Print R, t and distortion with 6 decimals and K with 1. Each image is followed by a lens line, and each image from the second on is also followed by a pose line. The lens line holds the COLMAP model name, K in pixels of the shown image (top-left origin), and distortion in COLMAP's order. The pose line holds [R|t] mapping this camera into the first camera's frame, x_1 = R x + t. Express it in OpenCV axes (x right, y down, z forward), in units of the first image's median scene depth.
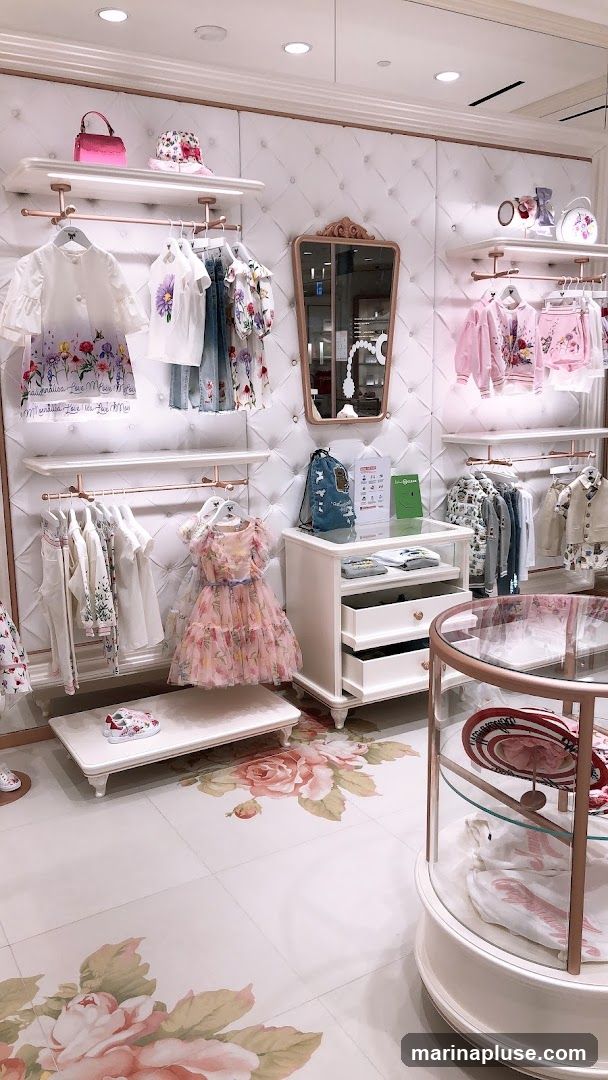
lens RADIAL K [[835.6, 0, 304.0], [0, 835.6, 540.0], [0, 0, 1]] dist [-0.007943, 0.044899]
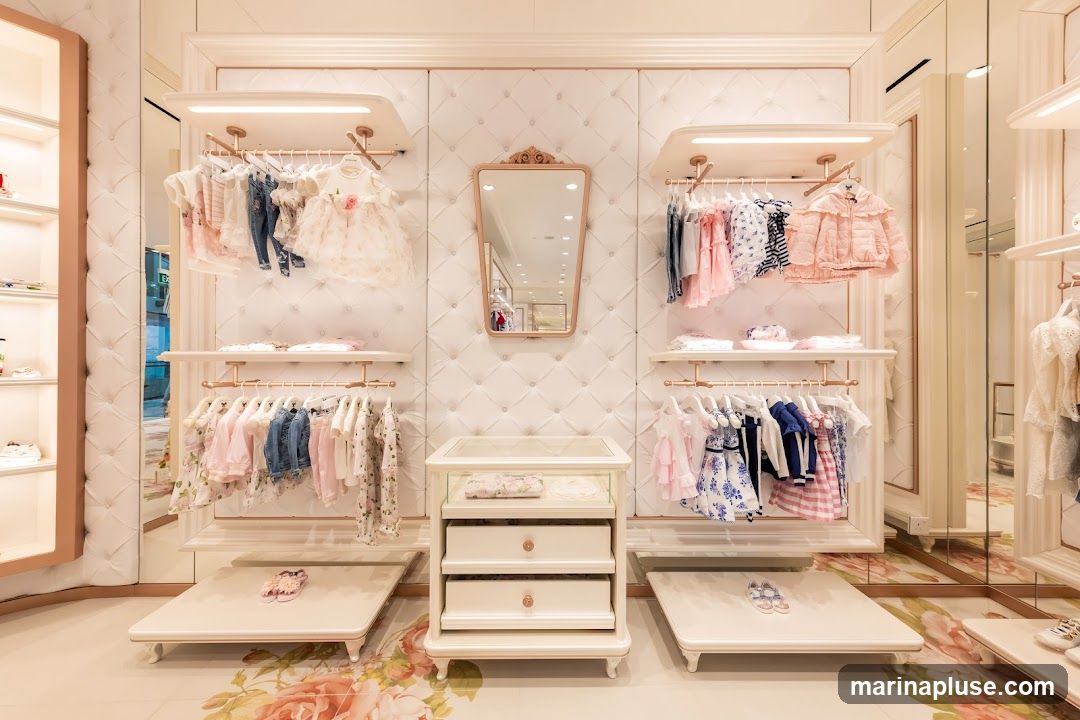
lens RADIAL K [[417.8, 0, 544.2], [0, 417.8, 364.9], [0, 0, 1]] dist [0.006549, -0.000189]
pose [[0.877560, 0.017050, -0.479164, 0.402876], [-0.106737, 0.981237, -0.160567, -0.034223], [0.467436, 0.192052, 0.862914, 0.738651]]
